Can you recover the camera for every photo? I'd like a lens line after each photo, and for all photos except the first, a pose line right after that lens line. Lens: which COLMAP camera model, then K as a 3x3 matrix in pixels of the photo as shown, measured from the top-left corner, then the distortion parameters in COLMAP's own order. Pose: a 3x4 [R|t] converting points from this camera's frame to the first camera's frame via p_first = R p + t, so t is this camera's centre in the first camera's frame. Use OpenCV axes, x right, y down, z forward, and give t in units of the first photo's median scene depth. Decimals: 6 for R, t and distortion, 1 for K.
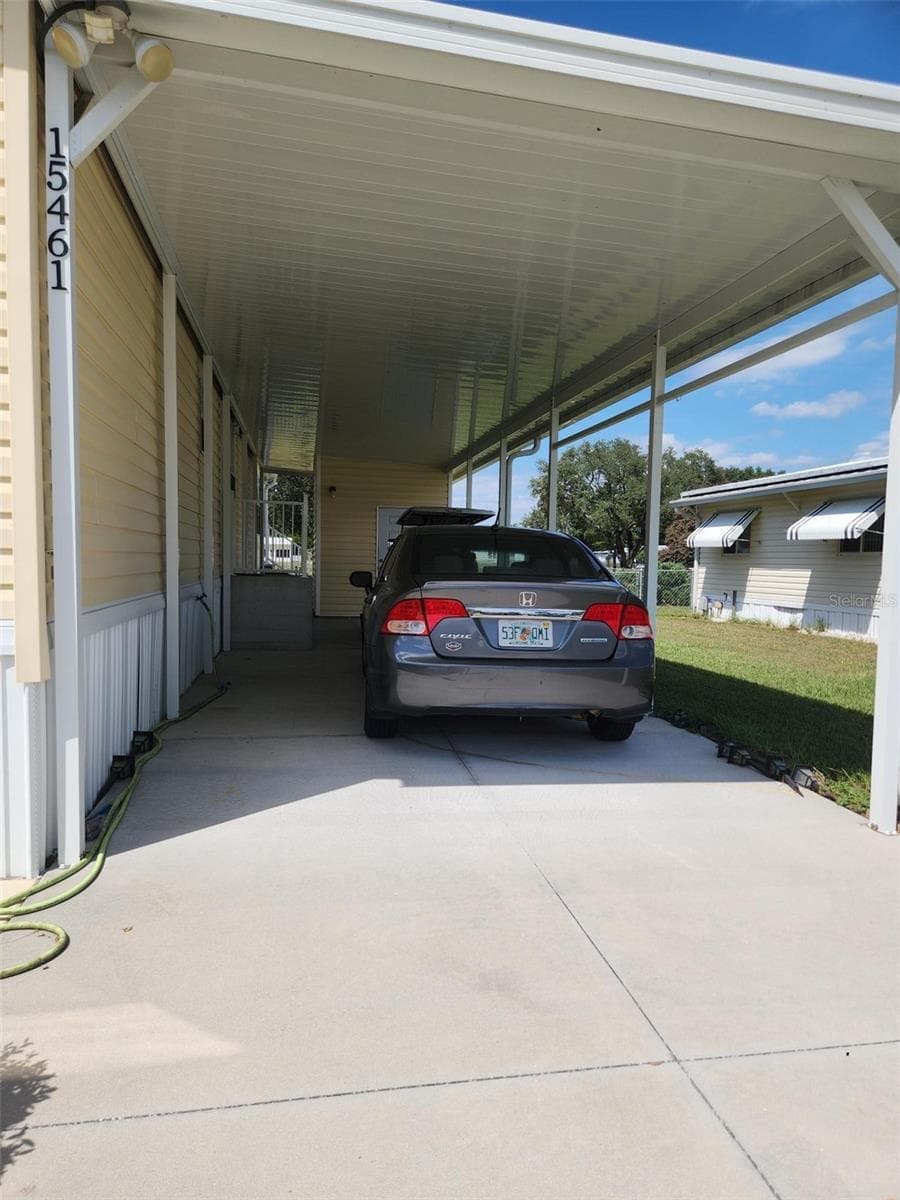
lens RADIAL K [[771.1, 0, 450.0], [0, 771.1, 600.0], [0, 0, 1]] dist [-0.047516, -0.000069]
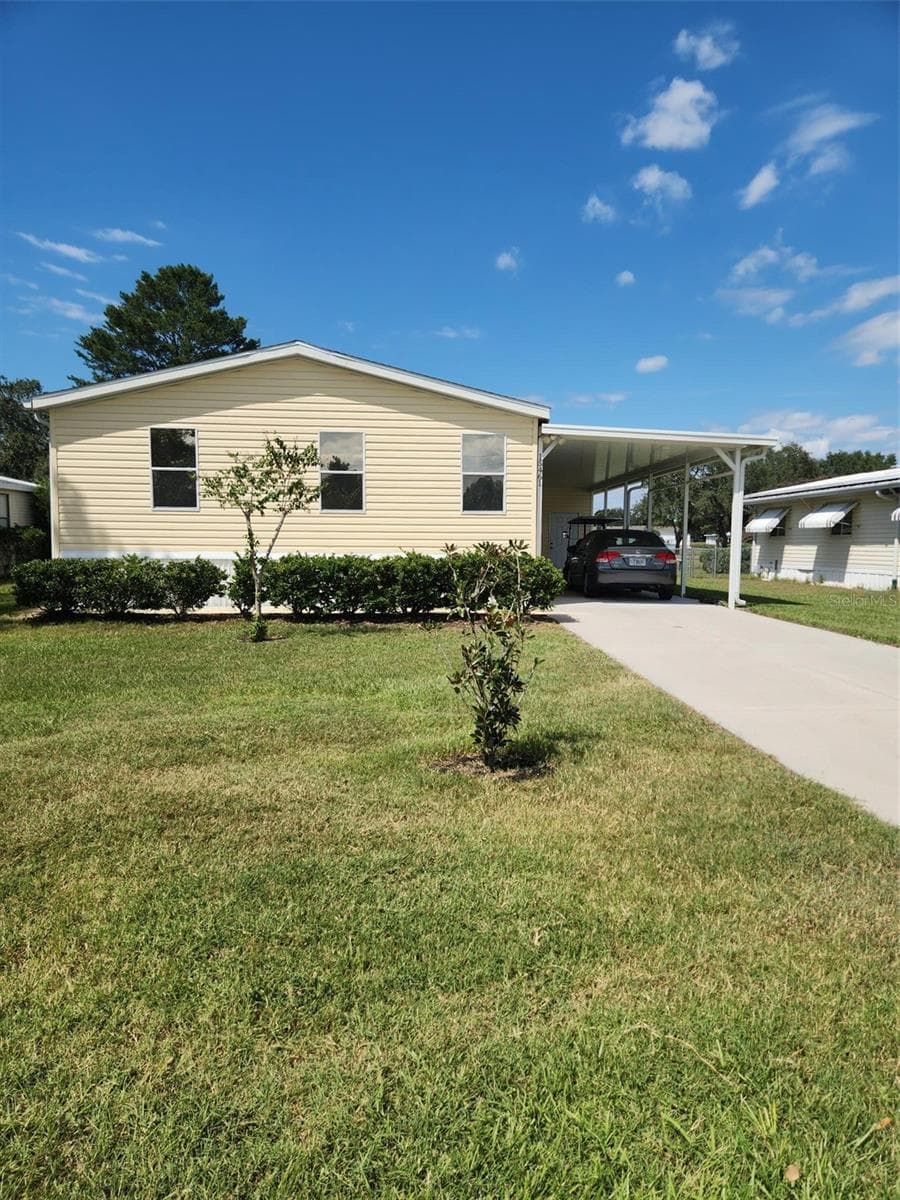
lens RADIAL K [[771.1, 0, 450.0], [0, 771.1, 600.0], [0, 0, 1]] dist [-0.047516, -0.000069]
pose [[0.989796, 0.000271, -0.142493, -0.064420], [0.002628, 0.999793, 0.020162, 0.038458], [0.142469, -0.020331, 0.989590, -0.674914]]
